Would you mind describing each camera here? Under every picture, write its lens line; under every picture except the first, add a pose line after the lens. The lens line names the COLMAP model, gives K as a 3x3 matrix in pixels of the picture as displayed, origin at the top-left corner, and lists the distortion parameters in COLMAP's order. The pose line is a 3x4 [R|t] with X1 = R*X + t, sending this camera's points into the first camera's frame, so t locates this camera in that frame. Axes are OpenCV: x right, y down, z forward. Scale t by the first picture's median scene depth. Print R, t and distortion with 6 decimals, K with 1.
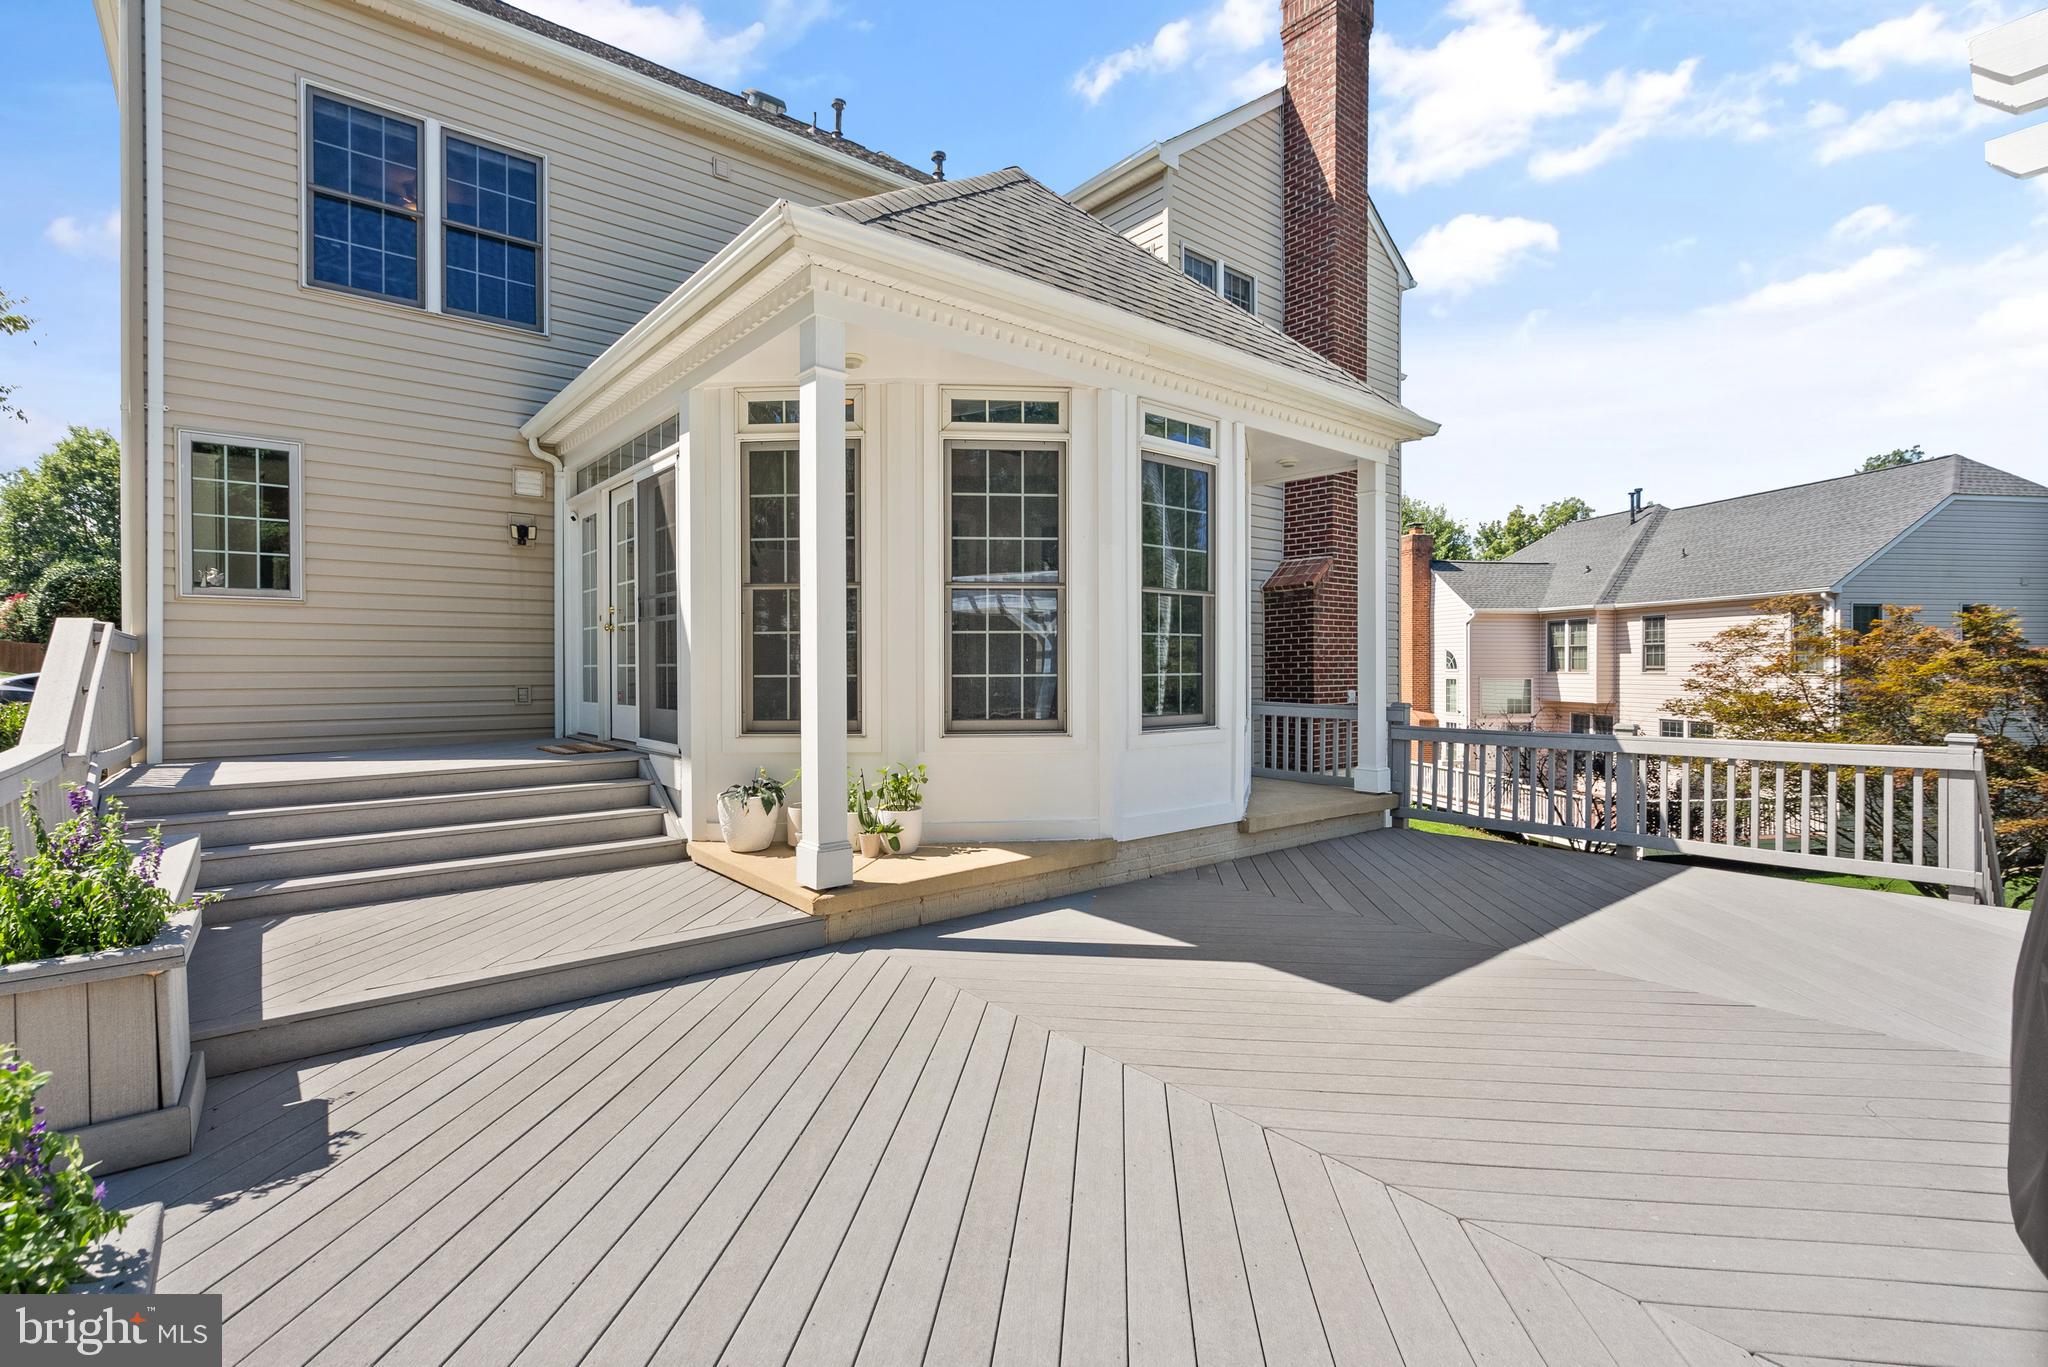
lens RADIAL K [[934.2, 0, 1031.2], [0, 934.2, 668.3], [0, 0, 1]] dist [-0.001016, -0.000061]
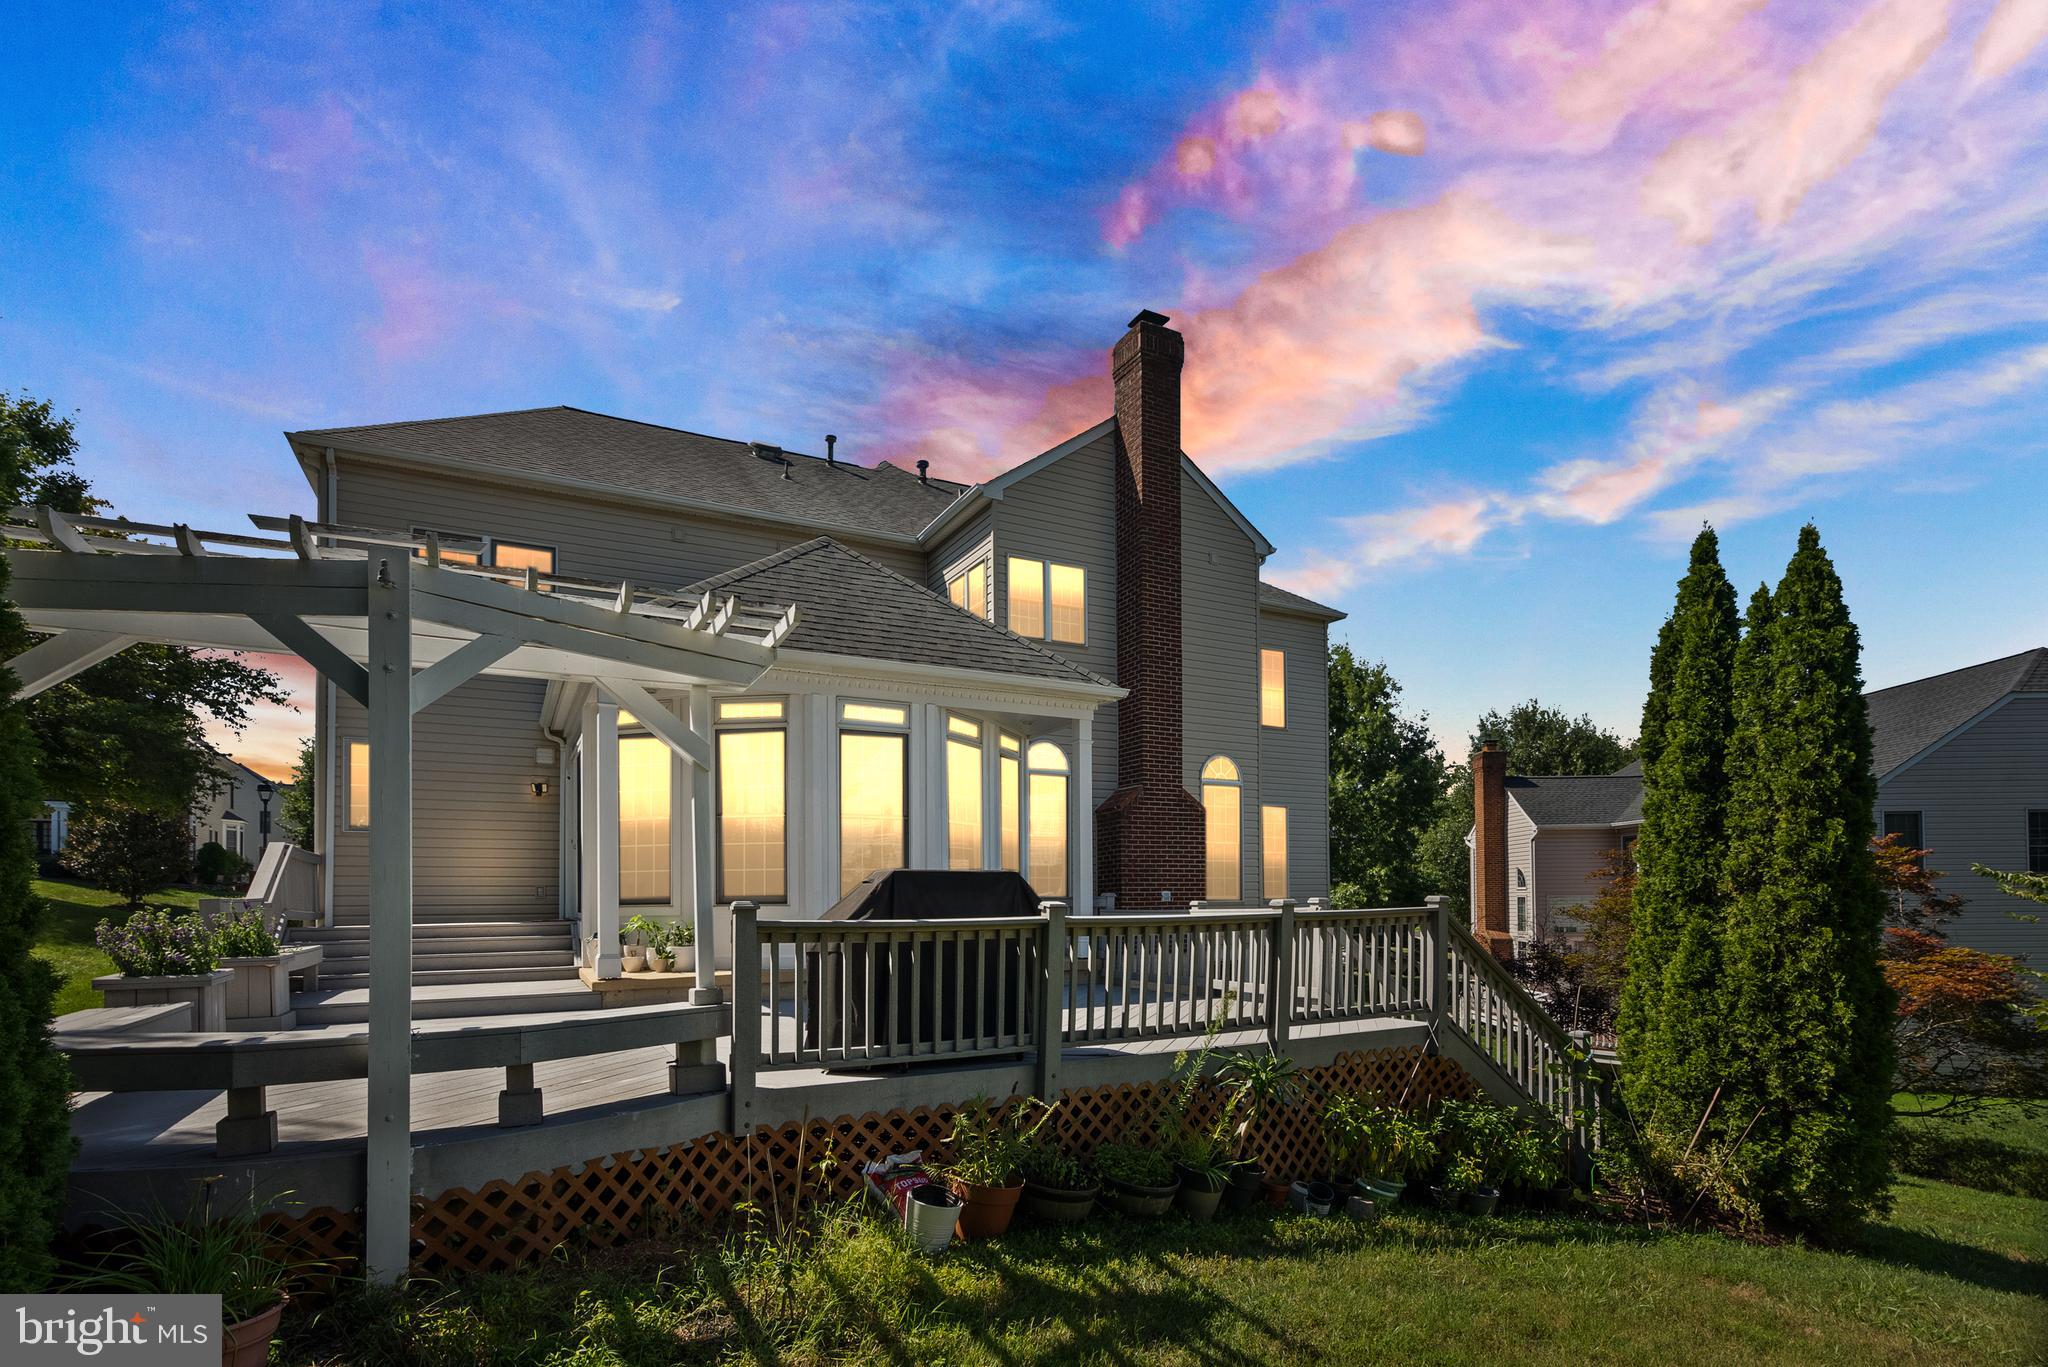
lens RADIAL K [[986.9, 0, 1022.6], [0, 986.9, 874.3], [0, 0, 1]] dist [0.002250, 0.000405]
pose [[0.978773, -0.009299, -0.204736, 0.471160], [0.004153, 0.999665, -0.025550, 0.036011], [0.204905, 0.024157, 0.978484, -0.362193]]
